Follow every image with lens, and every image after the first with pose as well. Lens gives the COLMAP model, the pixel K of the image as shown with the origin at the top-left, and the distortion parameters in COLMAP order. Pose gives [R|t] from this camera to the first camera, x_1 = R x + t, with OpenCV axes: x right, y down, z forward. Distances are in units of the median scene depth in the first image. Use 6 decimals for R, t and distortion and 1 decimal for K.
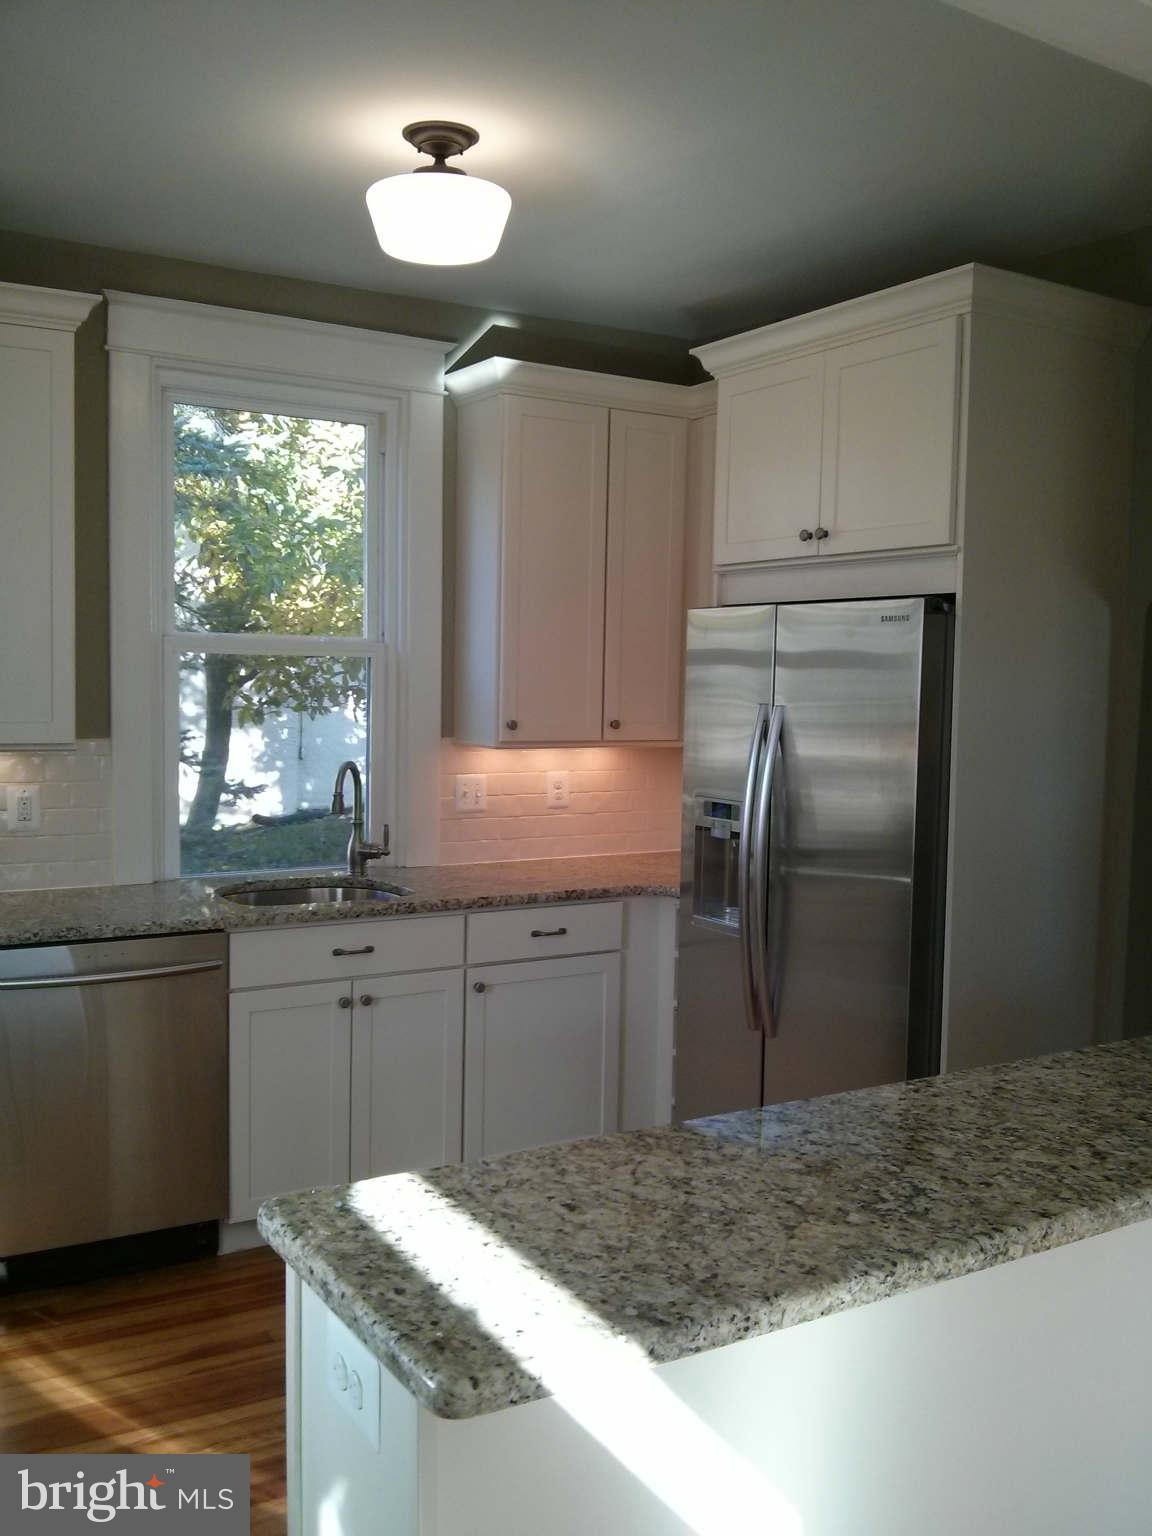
lens RADIAL K [[1401.1, 0, 585.6], [0, 1401.1, 776.3], [0, 0, 1]] dist [0.072732, -0.308898]
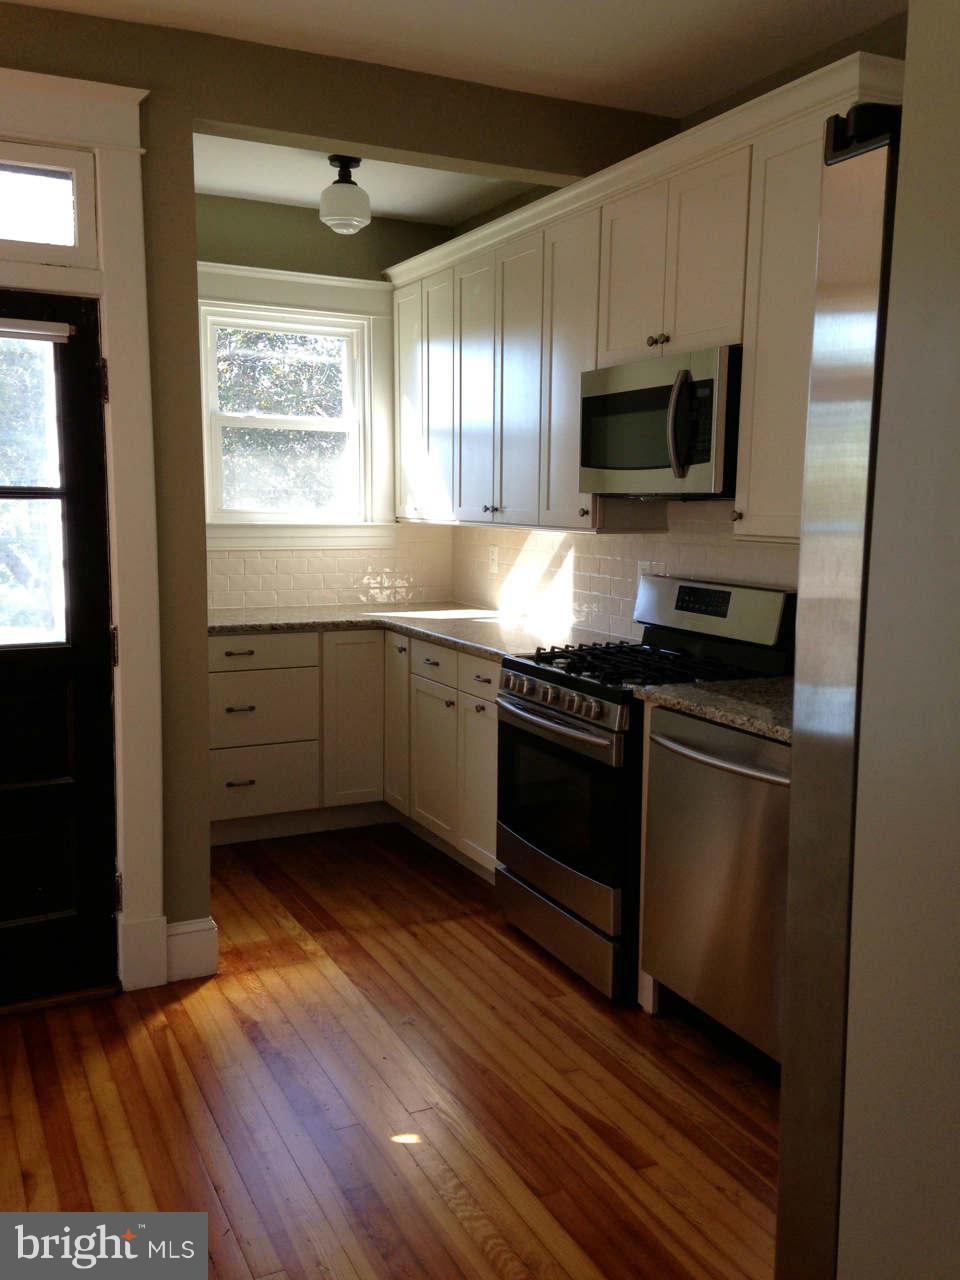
lens RADIAL K [[1160.7, 0, 480.0], [0, 1160.7, 640.0], [0, 0, 1]] dist [0.073401, 0.000205]
pose [[-0.101819, 0.101842, -0.989576, 1.038512], [-0.091666, 0.989553, 0.111272, -0.047529], [0.990571, 0.102040, -0.091420, 1.819373]]
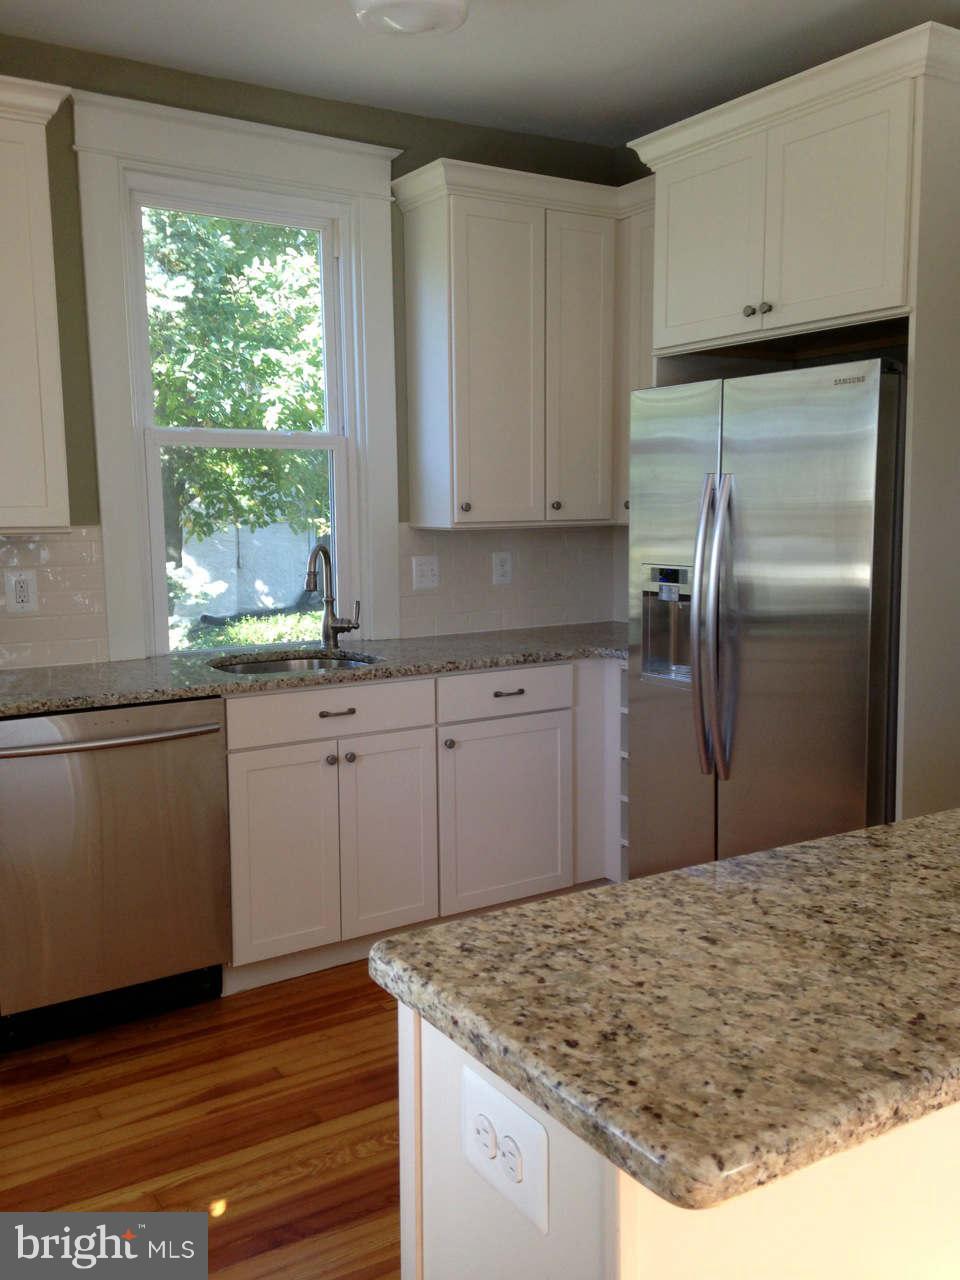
lens RADIAL K [[1163.4, 0, 480.0], [0, 1163.4, 640.0], [0, 0, 1]] dist [0.161234, -0.223029]
pose [[0.999522, -0.029447, 0.009434, -0.137482], [0.028960, 0.998422, 0.048107, 0.060858], [-0.010835, -0.047811, 0.998798, 0.211912]]
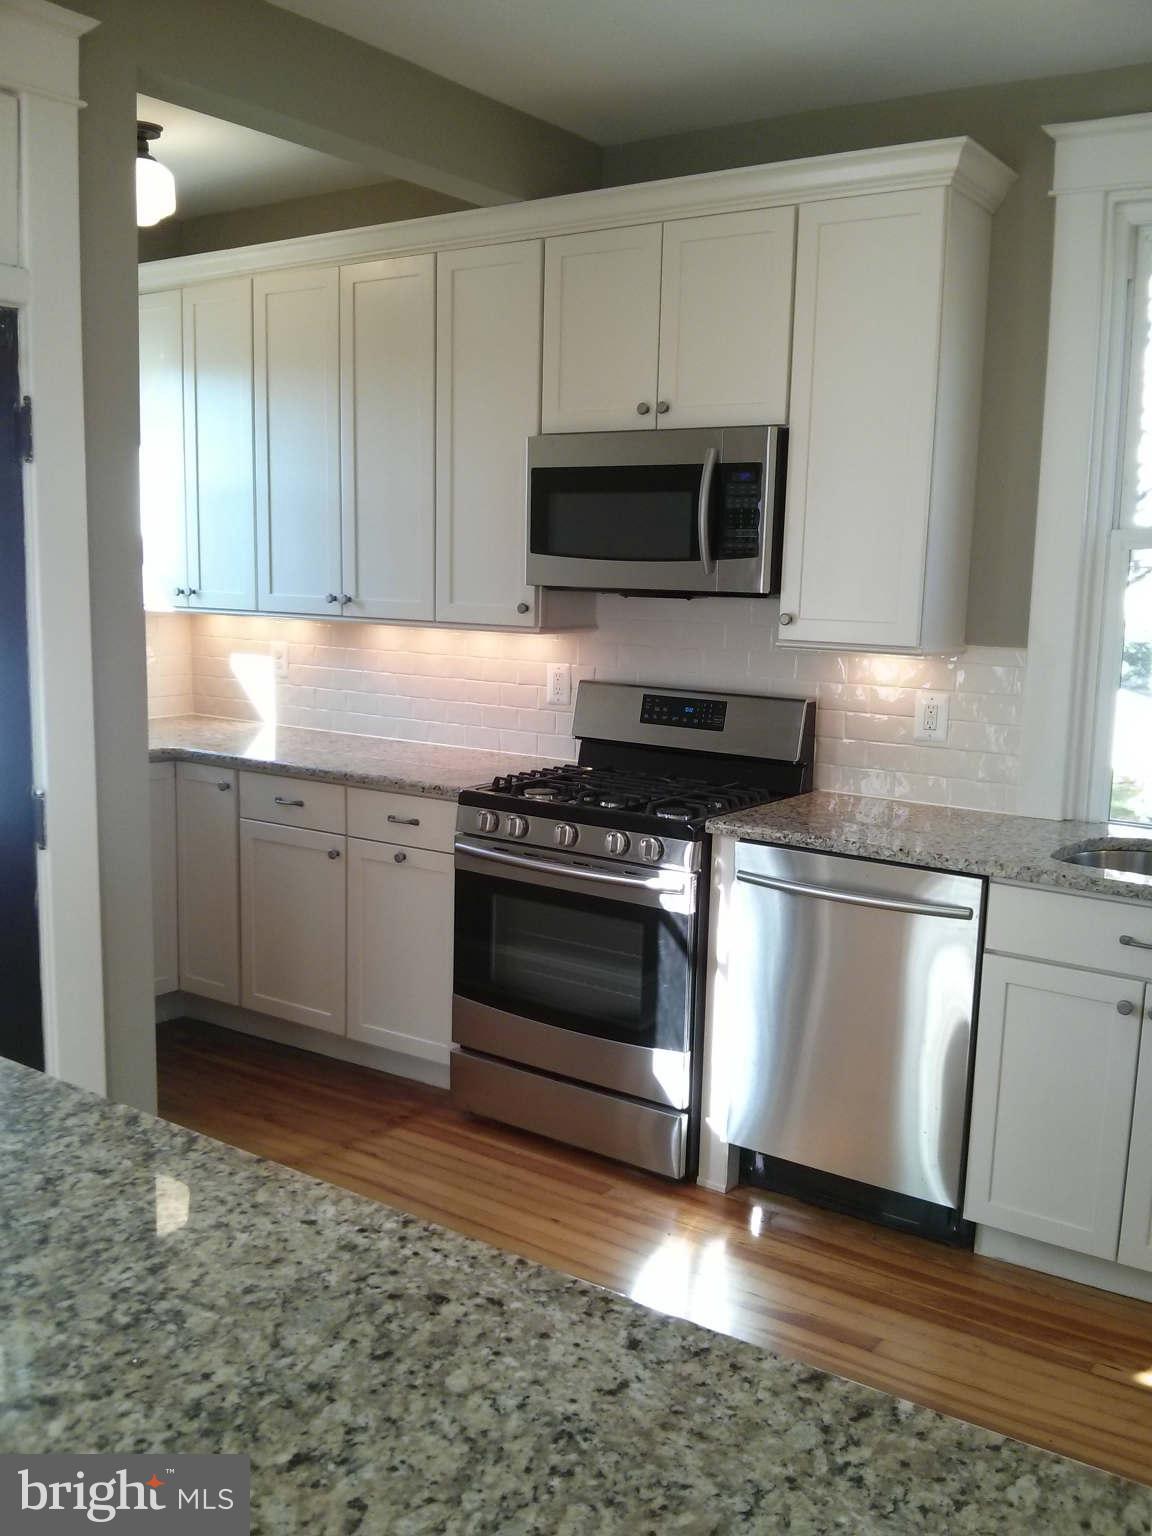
lens RADIAL K [[1406.4, 0, 575.9], [0, 1406.4, 791.6], [0, 0, 1]] dist [0.006163, -0.133227]
pose [[0.392649, 0.138001, -0.909276, 0.851280], [-0.088042, 0.989778, 0.112200, -0.028675], [0.915465, 0.036000, 0.400785, 0.935974]]
